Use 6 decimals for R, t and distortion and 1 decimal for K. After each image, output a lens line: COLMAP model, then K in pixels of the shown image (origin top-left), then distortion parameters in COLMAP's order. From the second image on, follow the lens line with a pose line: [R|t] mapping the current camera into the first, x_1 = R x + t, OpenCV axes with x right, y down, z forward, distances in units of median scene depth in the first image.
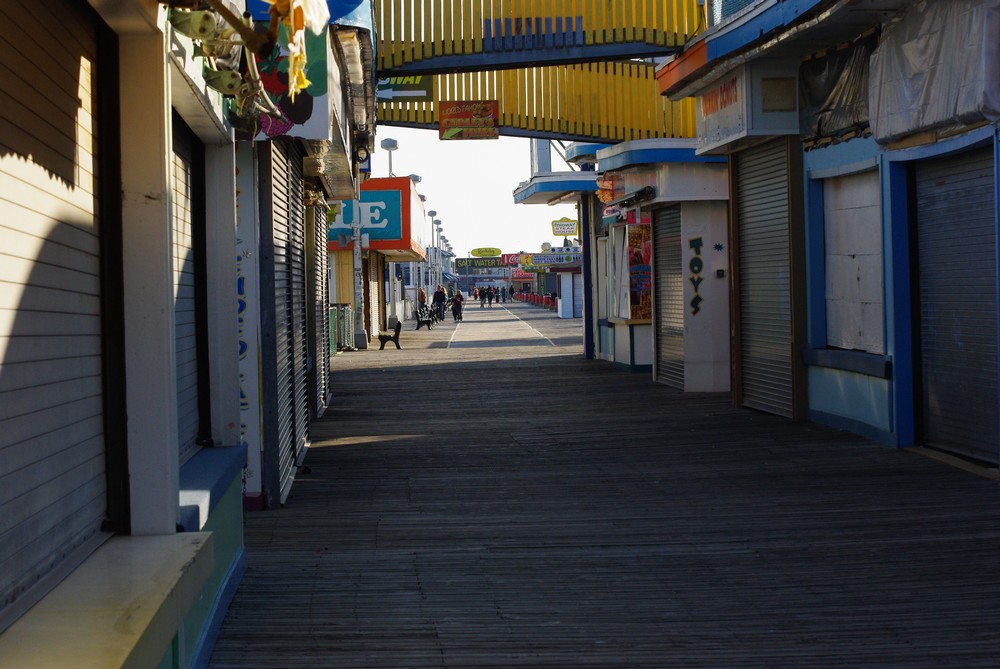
lens RADIAL K [[3014.2, 0, 500.2], [0, 3014.2, 335.2], [0, 0, 1]] dist [-0.303867, 0.000000]
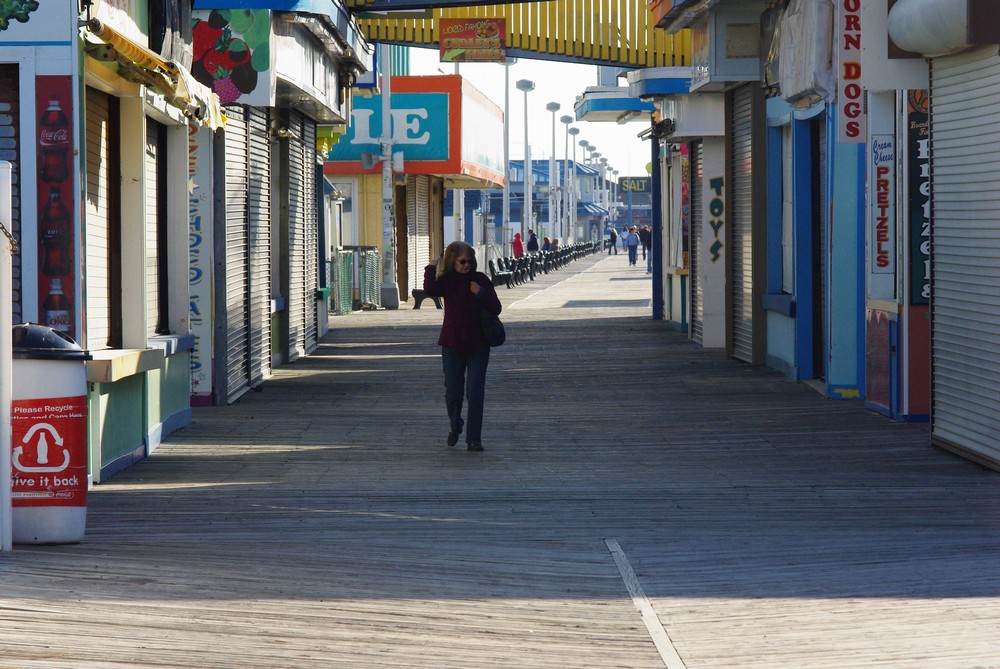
lens RADIAL K [[5612.2, 0, 499.6], [0, 5612.2, 334.3], [0, 0, 1]] dist [0.169496, 0.000000]
pose [[0.998957, 0.017400, -0.042214, 0.069358], [-0.017255, 0.999844, 0.003800, 0.009297], [0.042274, -0.003068, 0.999101, -0.663317]]
